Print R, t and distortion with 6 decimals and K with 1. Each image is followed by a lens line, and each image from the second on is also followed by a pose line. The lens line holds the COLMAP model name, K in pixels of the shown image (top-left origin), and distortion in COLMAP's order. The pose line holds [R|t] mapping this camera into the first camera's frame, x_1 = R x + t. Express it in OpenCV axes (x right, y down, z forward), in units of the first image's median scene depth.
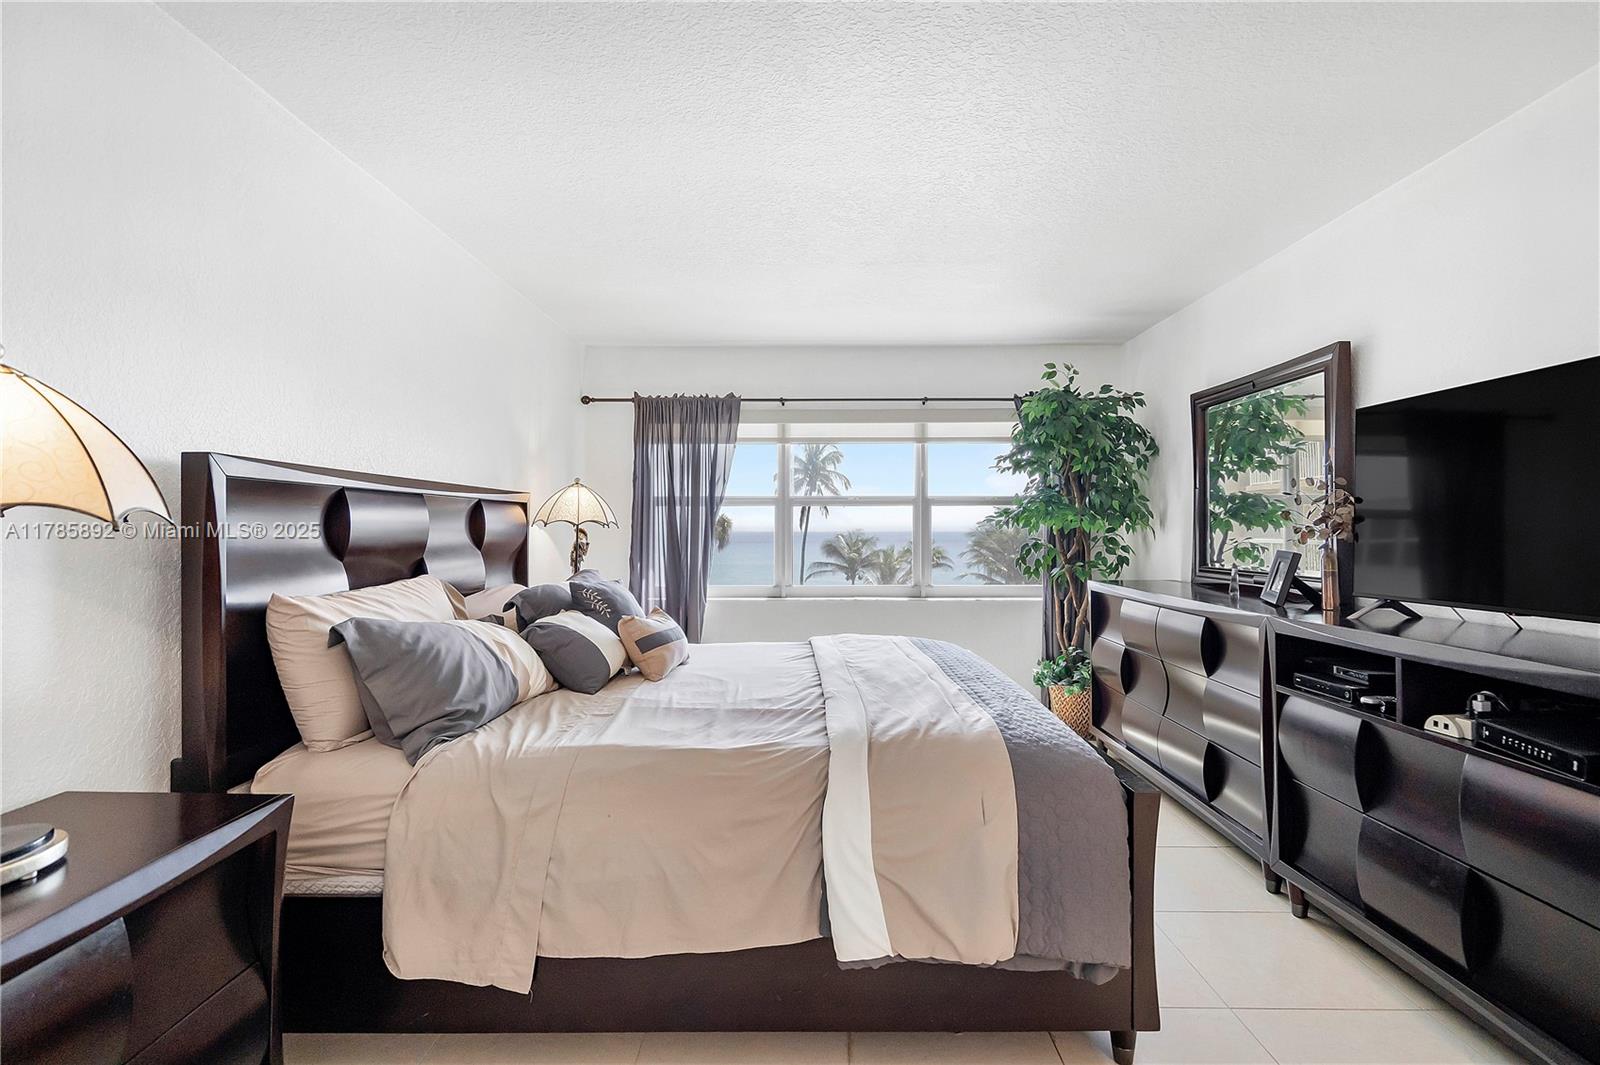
lens RADIAL K [[753.6, 0, 798.9], [0, 753.6, 529.8], [0, 0, 1]] dist [-0.001281, 0.003030]
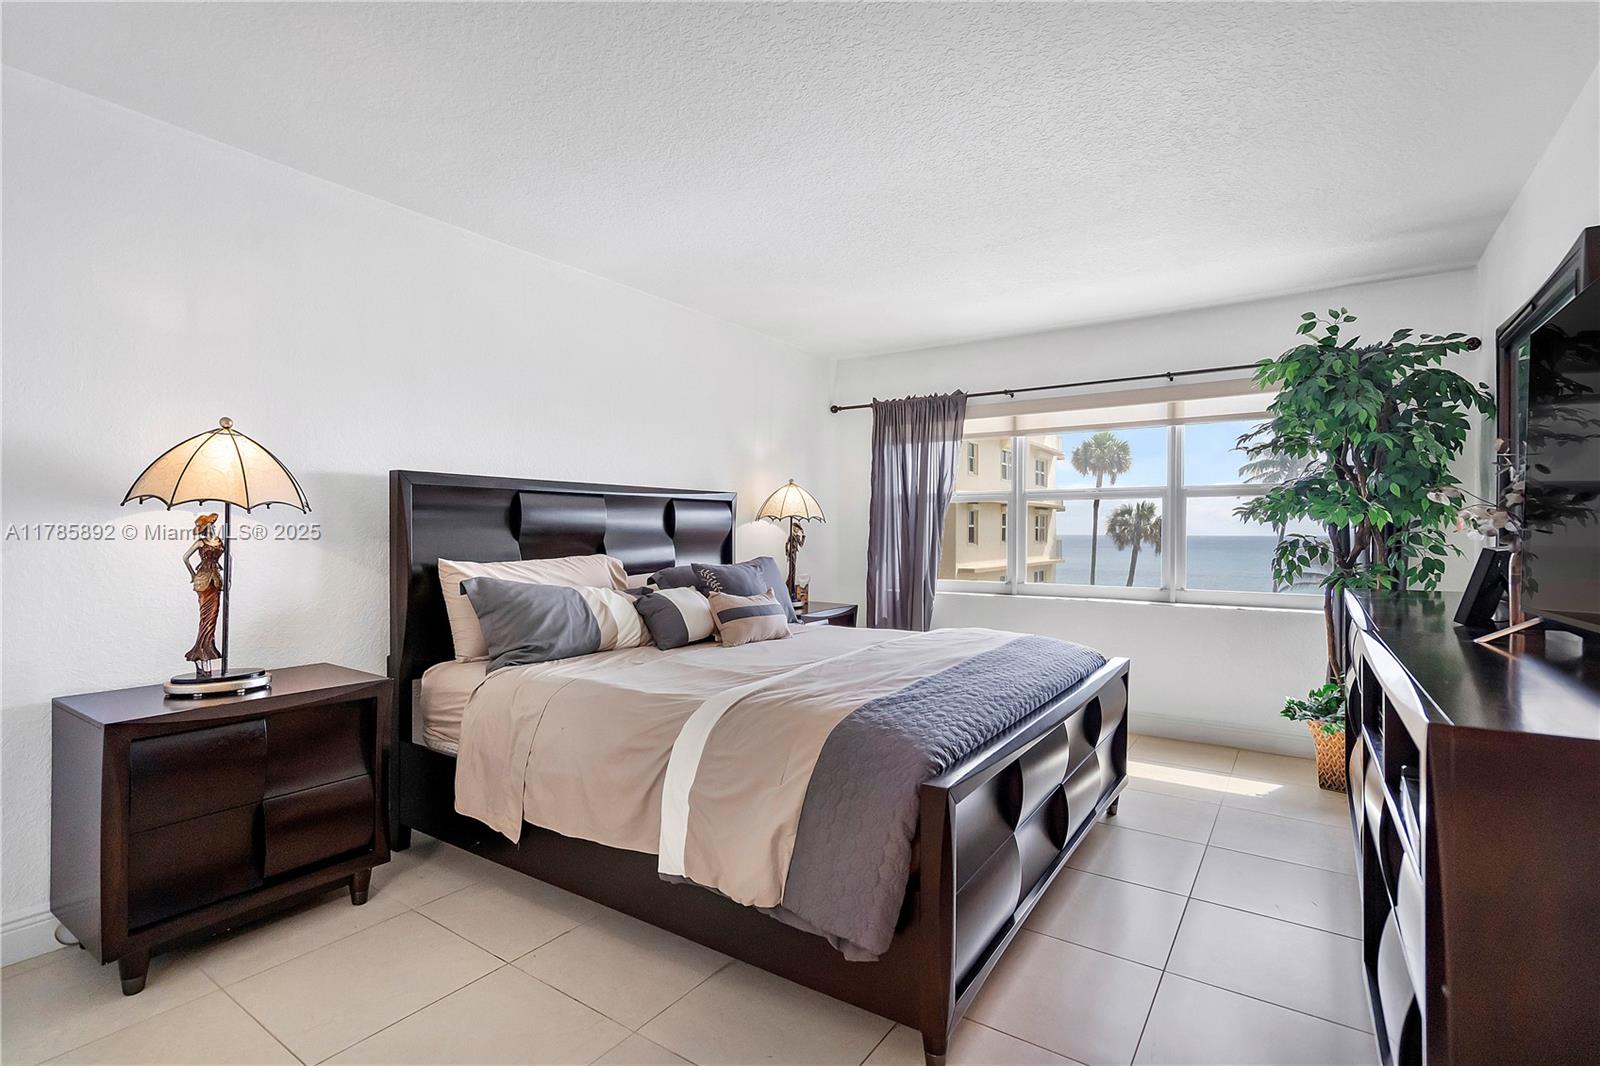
lens RADIAL K [[753.6, 0, 795.4], [0, 753.6, 532.9], [0, 0, 1]] dist [-0.001281, 0.003030]
pose [[0.832053, 0.003768, -0.554683, 0.322882], [-0.003891, 0.999992, 0.000957, 0.011186], [0.554682, 0.001362, 0.832061, 0.043695]]
